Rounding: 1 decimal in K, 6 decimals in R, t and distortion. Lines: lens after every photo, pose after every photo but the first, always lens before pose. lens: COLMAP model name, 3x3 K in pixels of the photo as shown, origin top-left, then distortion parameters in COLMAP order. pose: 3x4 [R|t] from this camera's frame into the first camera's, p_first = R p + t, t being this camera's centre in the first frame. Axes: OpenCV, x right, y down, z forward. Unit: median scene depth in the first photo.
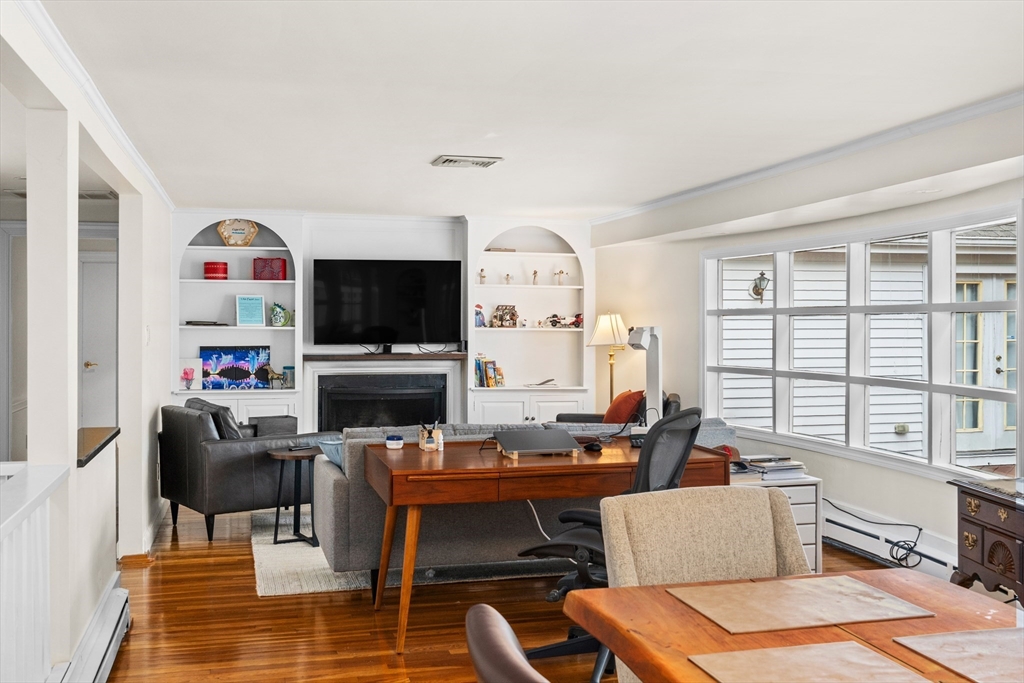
lens RADIAL K [[1062.3, 0, 512.0], [0, 1062.3, 314.2], [0, 0, 1]] dist [-0.012209, -0.008402]
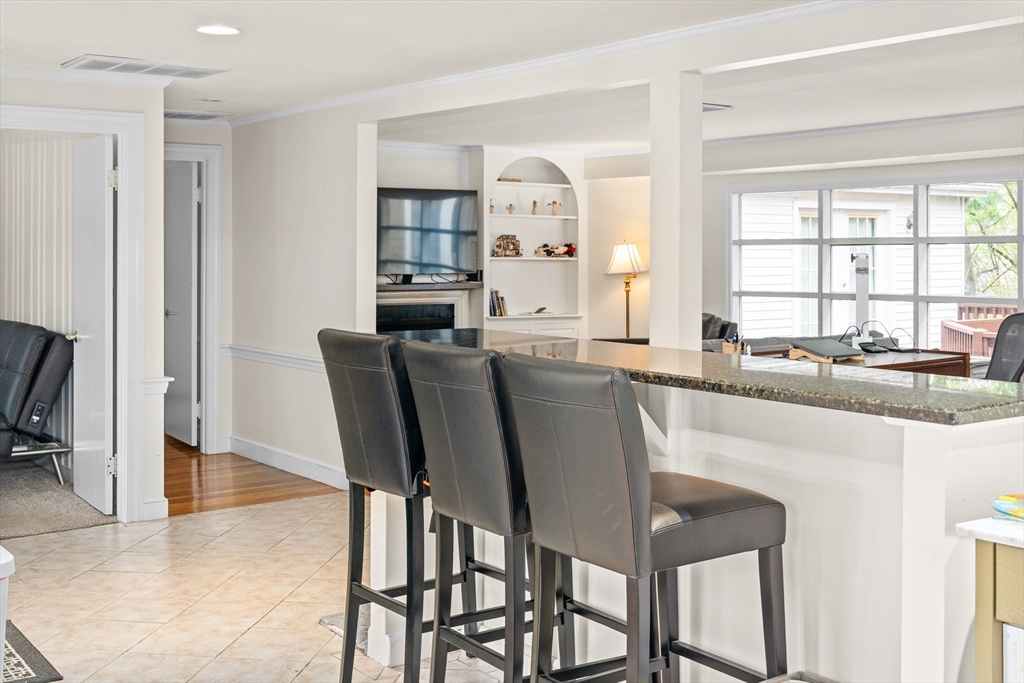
lens RADIAL K [[1233.7, 0, 512.0], [0, 1233.7, 341.5], [0, 0, 1]] dist [-0.071366, -0.013793]
pose [[0.926368, -0.029057, 0.375497, -0.446637], [-0.000685, 0.996888, 0.078833, 0.000237], [-0.376619, -0.073286, 0.923465, -0.090839]]
